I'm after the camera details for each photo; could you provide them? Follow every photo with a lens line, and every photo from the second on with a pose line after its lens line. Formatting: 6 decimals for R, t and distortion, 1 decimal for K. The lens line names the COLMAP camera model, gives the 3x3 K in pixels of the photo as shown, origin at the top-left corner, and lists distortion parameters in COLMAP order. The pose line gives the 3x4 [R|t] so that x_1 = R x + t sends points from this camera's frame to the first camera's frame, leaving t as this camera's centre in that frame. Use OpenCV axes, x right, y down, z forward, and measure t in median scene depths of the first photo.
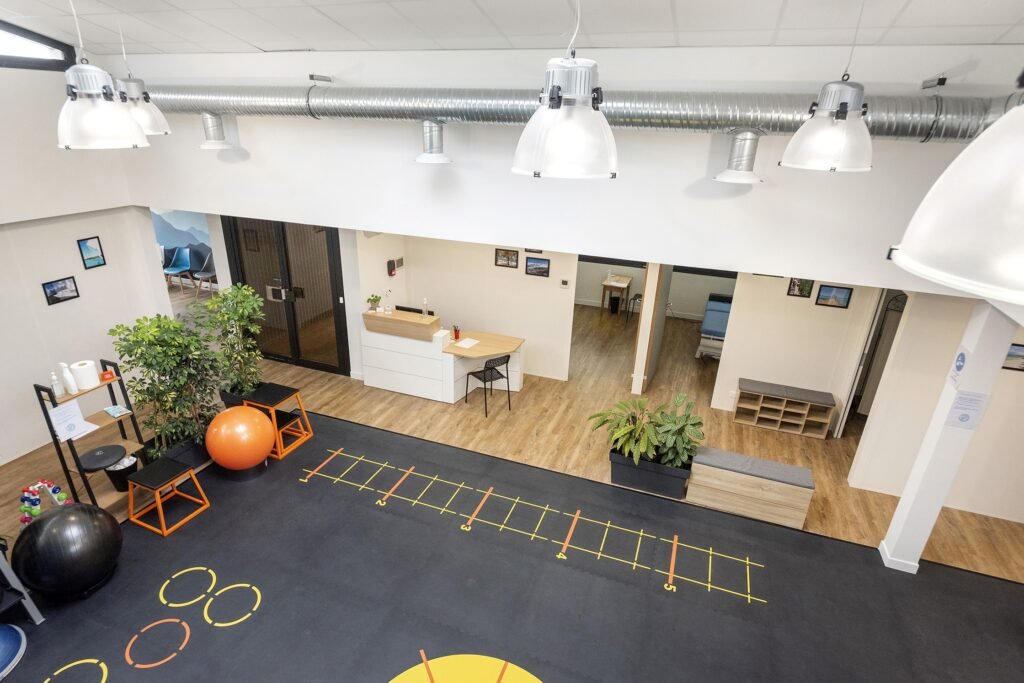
lens RADIAL K [[535.9, 0, 510.5], [0, 535.9, 349.1], [0, 0, 1]] dist [-0.006128, -0.000843]
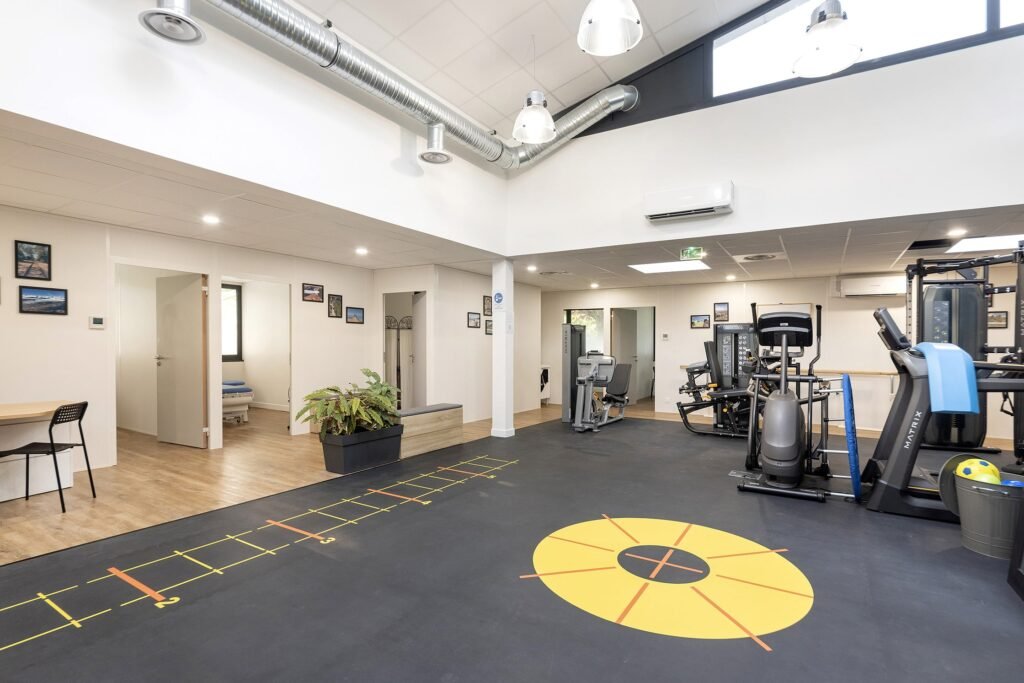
lens RADIAL K [[491.9, 0, 506.0], [0, 491.9, 345.5], [0, 0, 1]] dist [-0.024723, 0.000133]
pose [[0.193572, -0.018065, 0.980920, -0.501723], [0.380152, 0.923103, -0.058017, 0.178155], [-0.904442, 0.384129, 0.185554, 0.459718]]
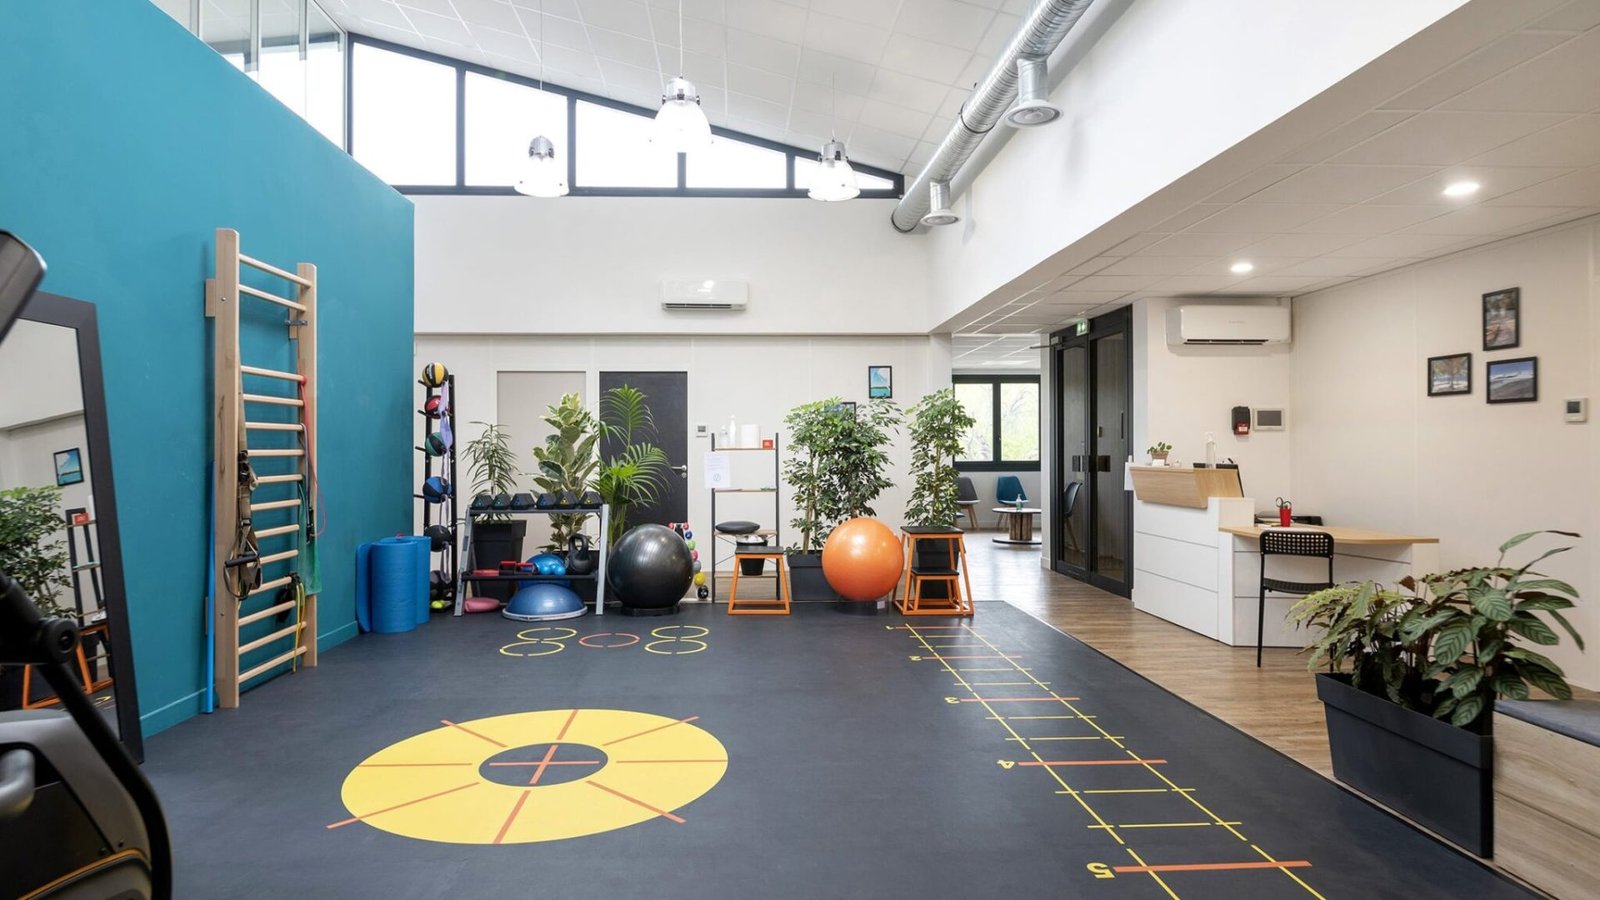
lens RADIAL K [[890.1, 0, 761.2], [0, 890.1, 423.4], [0, 0, 1]] dist [-0.002021, -0.001672]
pose [[0.399075, -0.040951, -0.916003, 0.528840], [-0.344192, 0.919256, -0.191051, 0.247191], [0.849865, 0.391525, 0.352757, 0.322573]]
